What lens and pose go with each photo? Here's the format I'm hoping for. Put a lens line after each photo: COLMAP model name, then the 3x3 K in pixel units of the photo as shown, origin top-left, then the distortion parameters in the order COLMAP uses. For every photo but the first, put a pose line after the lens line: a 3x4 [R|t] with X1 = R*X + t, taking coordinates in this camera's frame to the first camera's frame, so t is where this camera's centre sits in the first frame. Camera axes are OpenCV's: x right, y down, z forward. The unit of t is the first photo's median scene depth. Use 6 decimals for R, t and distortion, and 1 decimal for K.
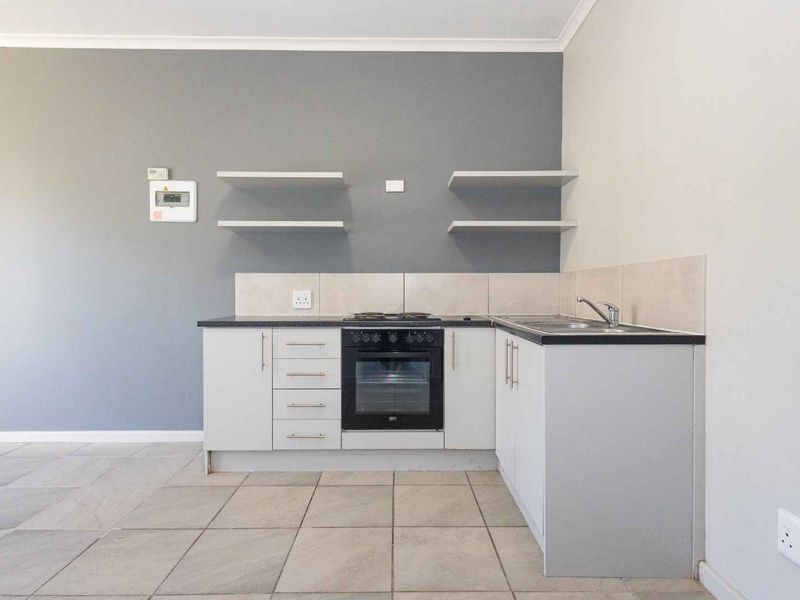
lens RADIAL K [[430.0, 0, 400.8], [0, 430.0, 303.3], [0, 0, 1]] dist [0.003701, -0.000769]
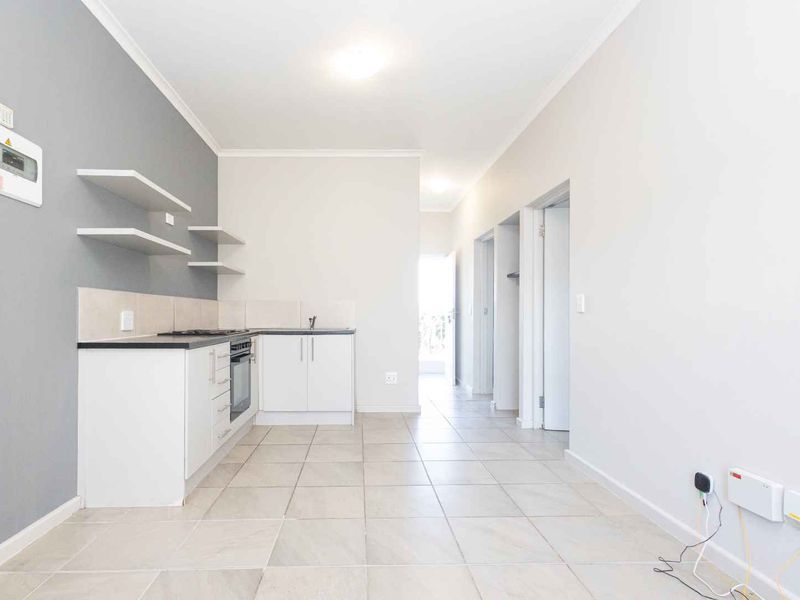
lens RADIAL K [[442.1, 0, 371.9], [0, 442.1, 314.2], [0, 0, 1]] dist [0.017324, -0.003231]
pose [[-0.030226, 0.001075, 0.999543, -1.228130], [0.023220, 0.999730, -0.000373, -0.009910], [-0.999273, 0.023198, -0.030243, 0.520656]]
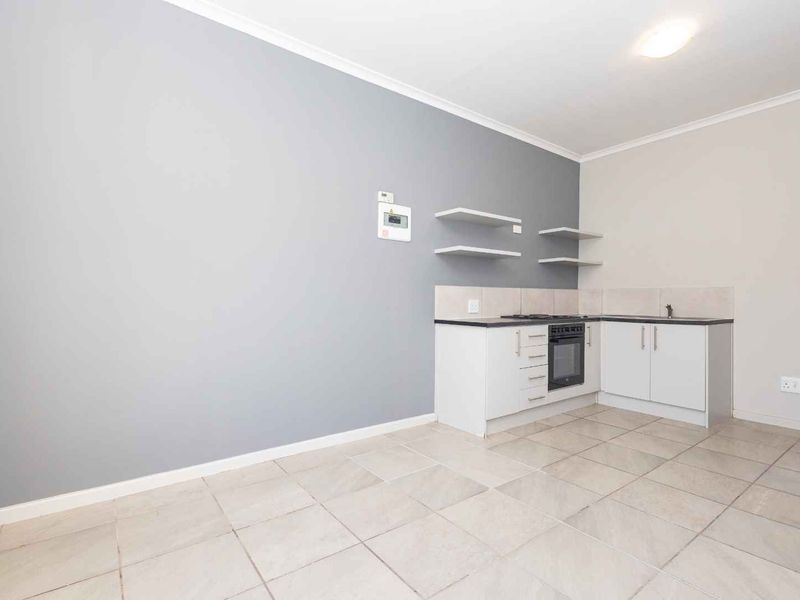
lens RADIAL K [[403.9, 0, 395.1], [0, 403.9, 304.0], [0, 0, 1]] dist [0.013486, -0.004416]
pose [[0.805121, -0.005071, 0.593089, -1.209584], [0.012265, 0.999892, -0.008100, -0.008953], [-0.592984, 0.013795, 0.805096, 0.131534]]
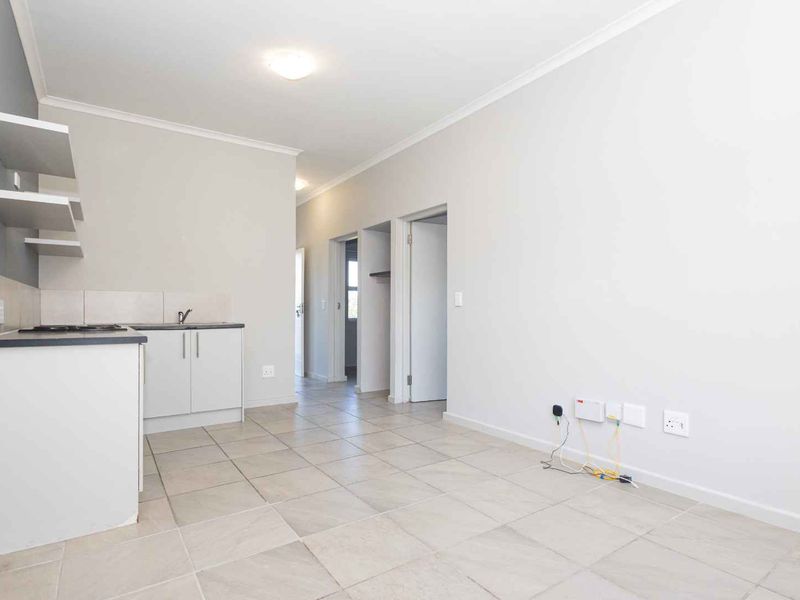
lens RADIAL K [[442.1, 0, 419.8], [0, 442.1, 312.8], [0, 0, 1]] dist [0.017324, -0.003231]
pose [[-0.585596, -0.002691, 0.810599, -1.246869], [0.017764, 0.999712, 0.016152, -0.006438], [-0.810408, 0.023858, -0.585379, 0.900128]]
